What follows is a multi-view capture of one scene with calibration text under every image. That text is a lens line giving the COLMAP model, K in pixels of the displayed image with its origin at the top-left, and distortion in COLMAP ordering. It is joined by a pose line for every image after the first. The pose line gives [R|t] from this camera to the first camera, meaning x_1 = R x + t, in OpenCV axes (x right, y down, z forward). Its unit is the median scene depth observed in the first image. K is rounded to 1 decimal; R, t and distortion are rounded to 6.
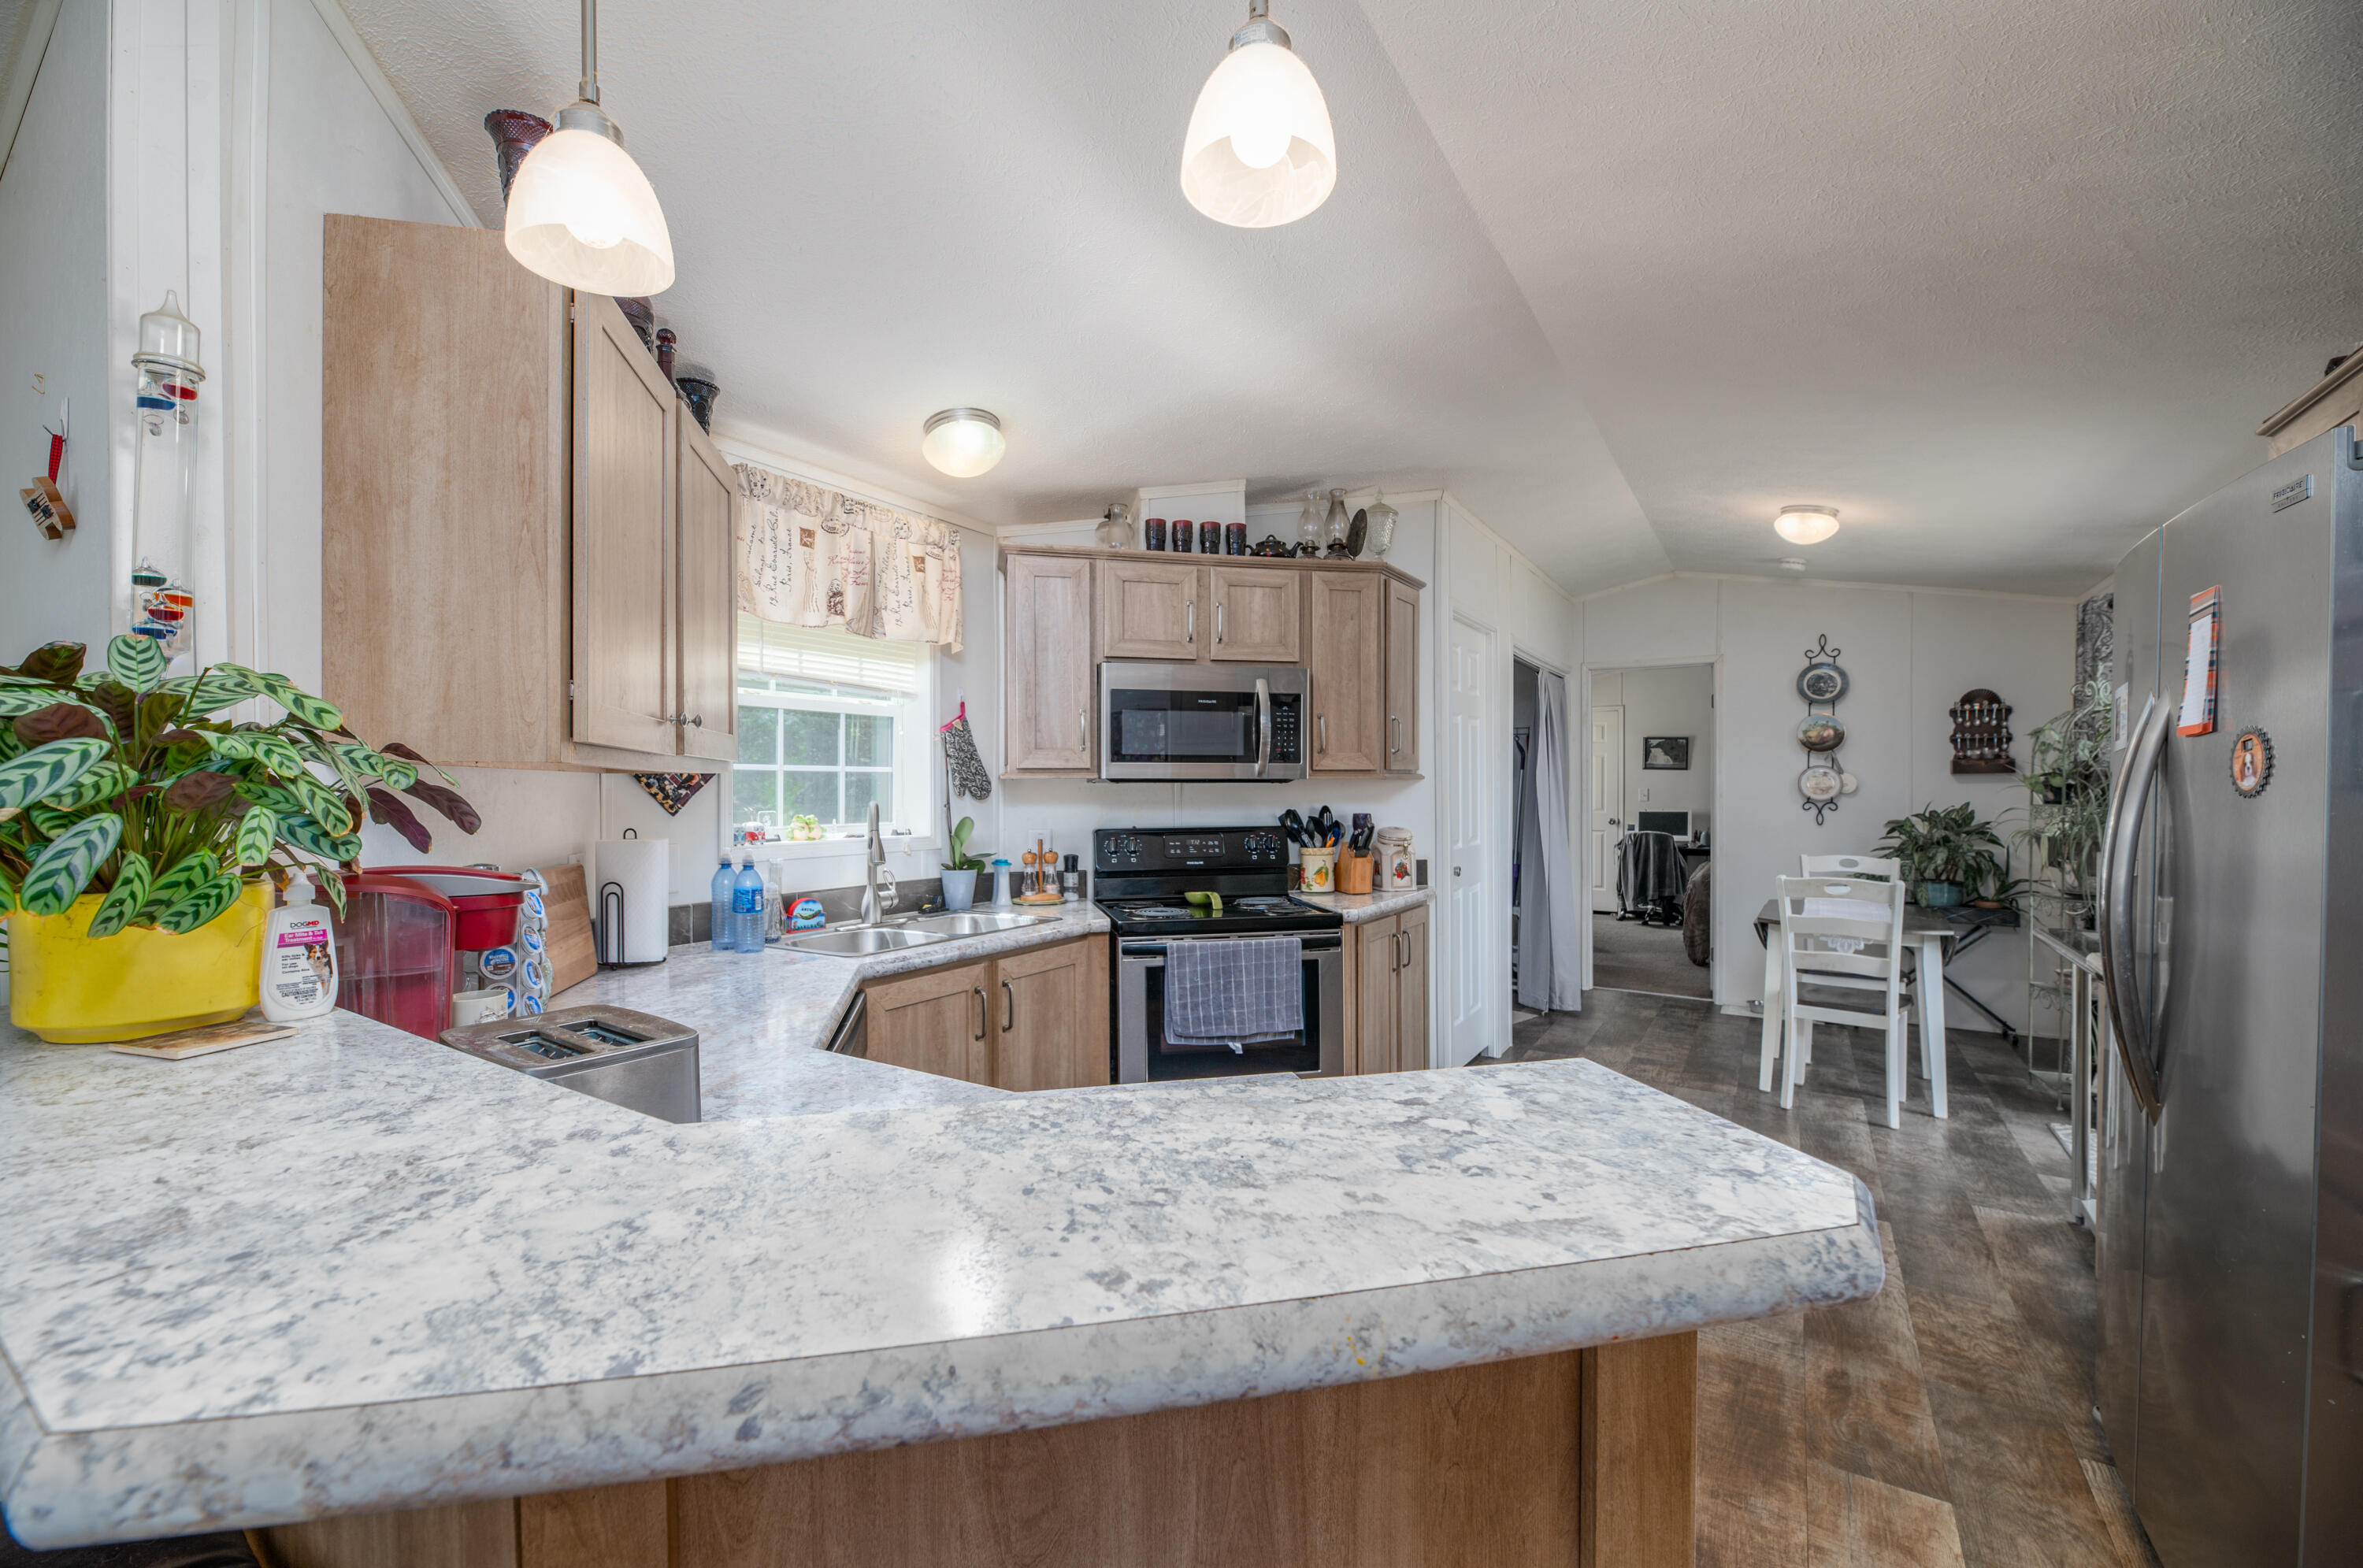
lens RADIAL K [[954.5, 0, 1171.4], [0, 954.5, 776.4], [0, 0, 1]] dist [-0.000081, -0.000029]
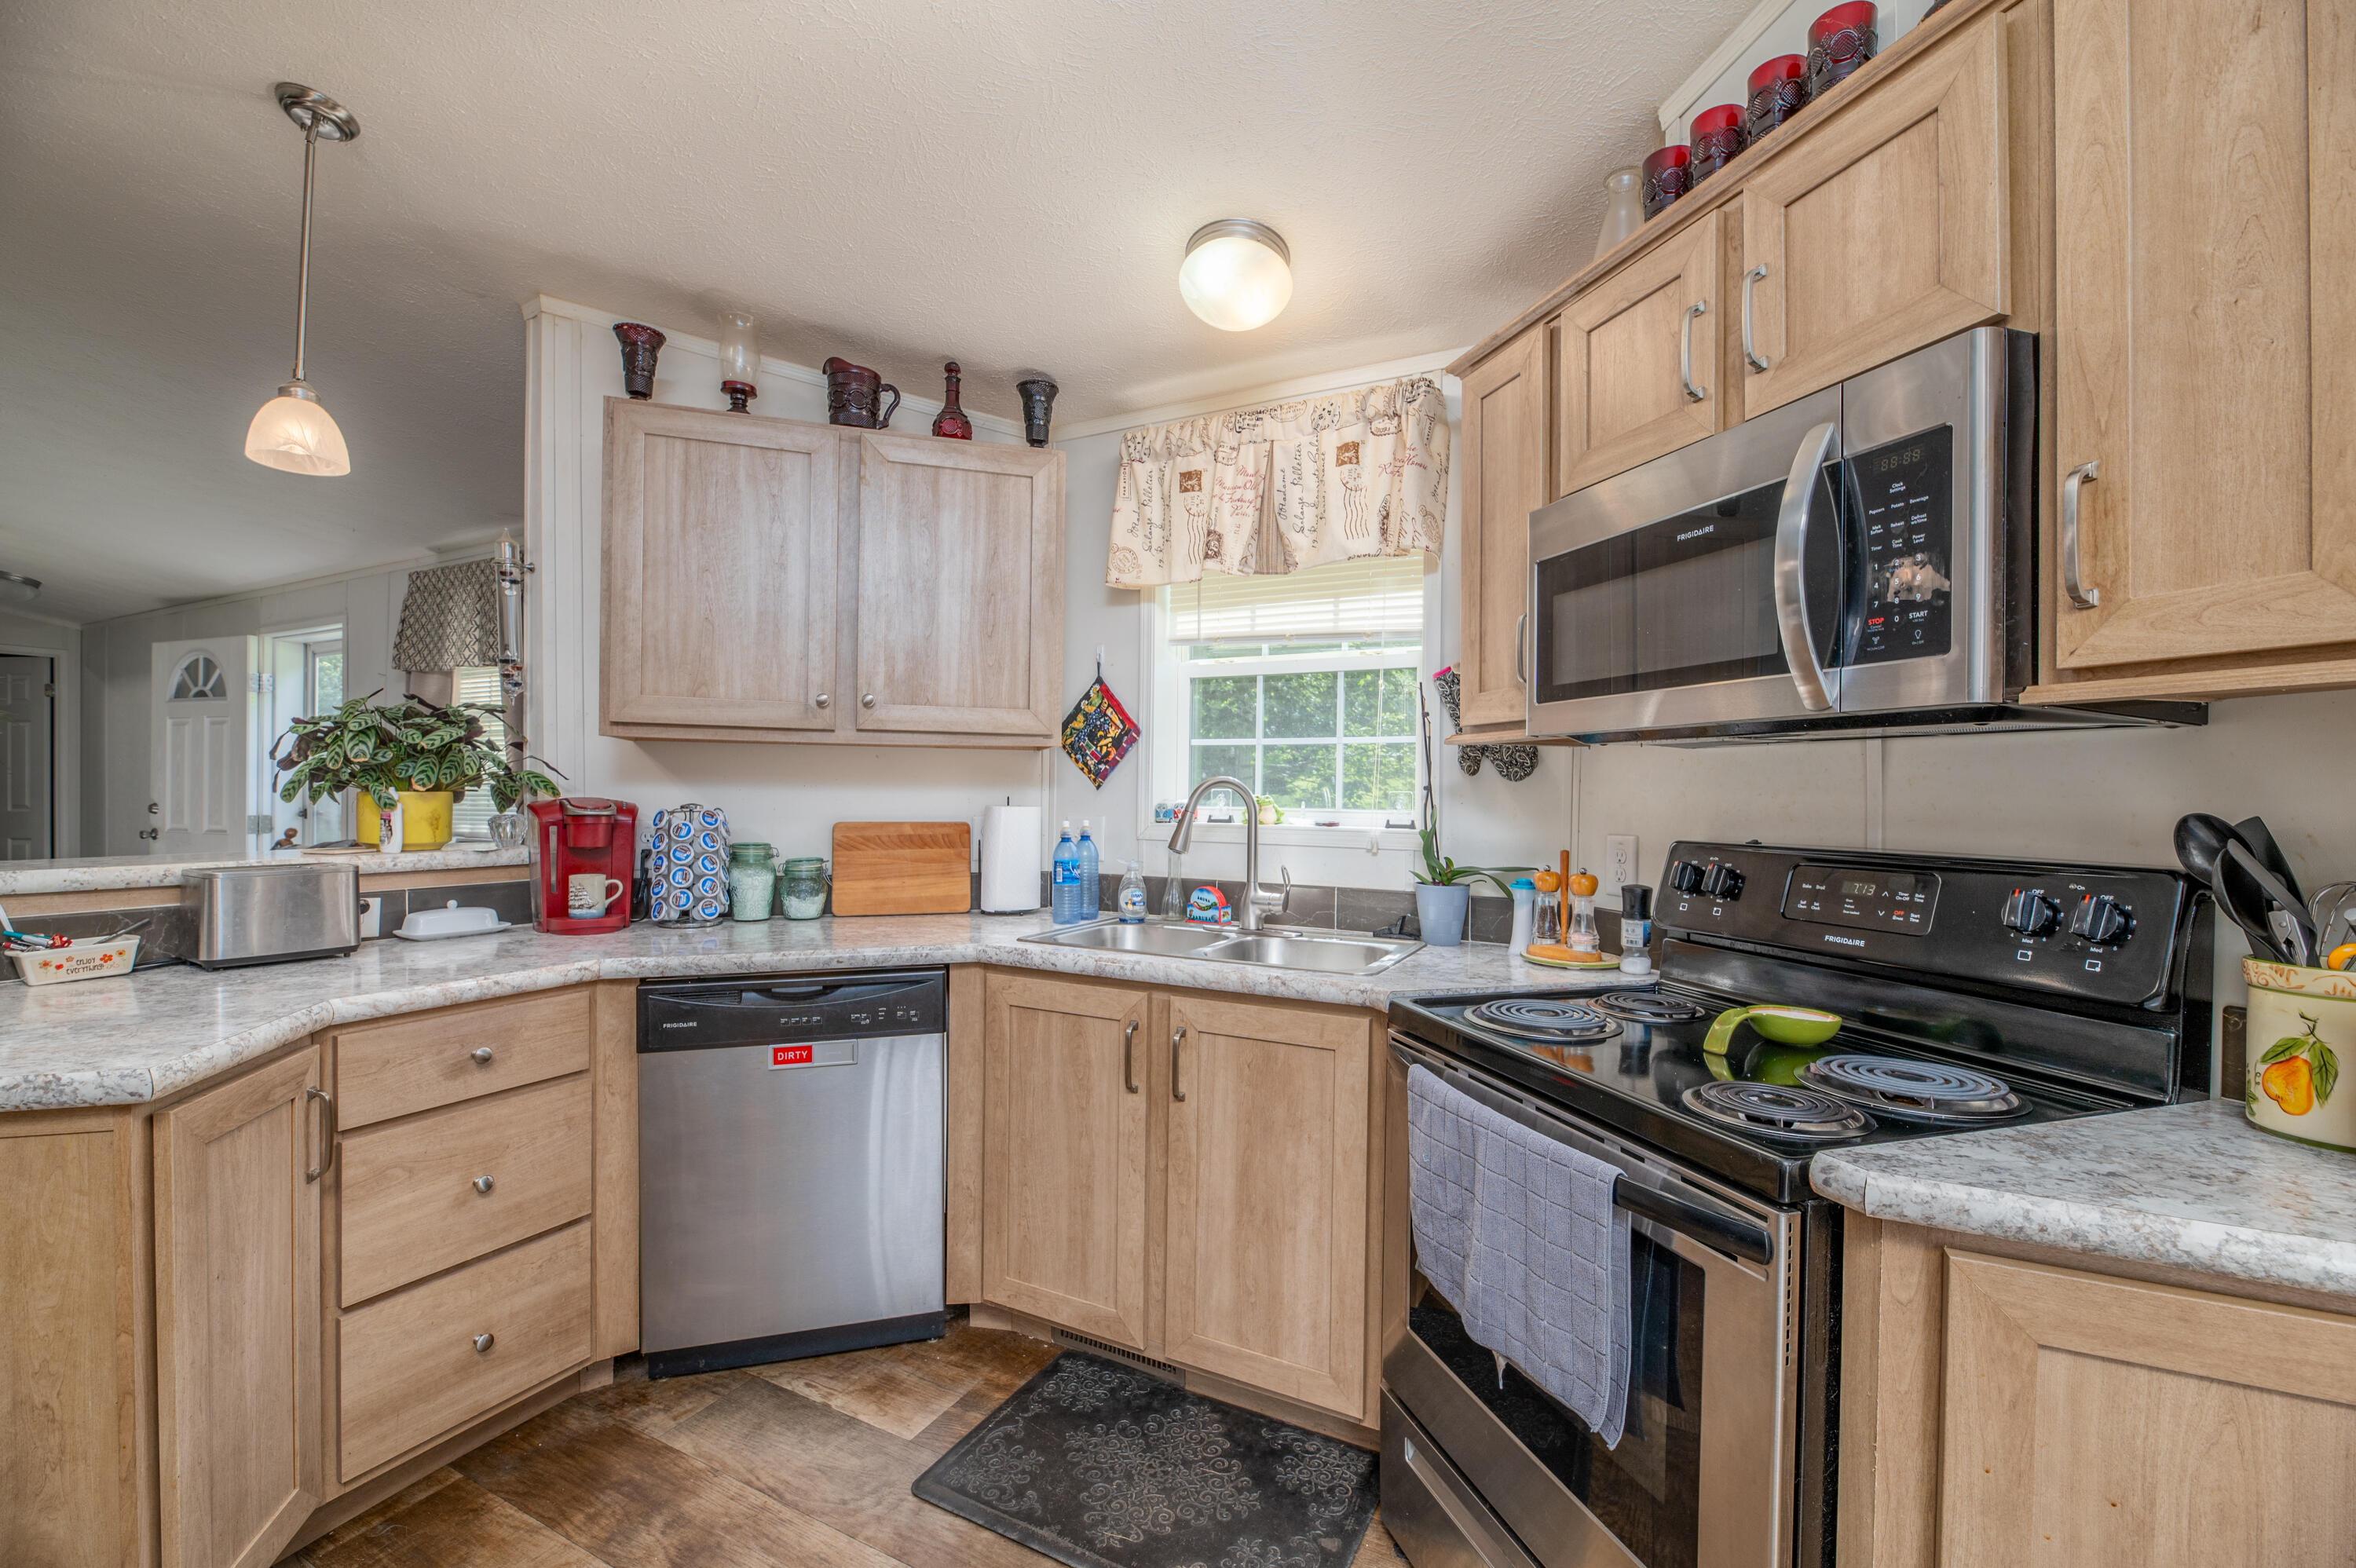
lens RADIAL K [[953.3, 0, 1176.6], [0, 953.3, 787.5], [0, 0, 1]] dist [0.001096, -0.000234]
pose [[0.111840, 0.003920, -0.993718, 0.445632], [0.004140, 0.999982, 0.004411, 0.028359], [0.993718, -0.004607, 0.111822, 0.786327]]
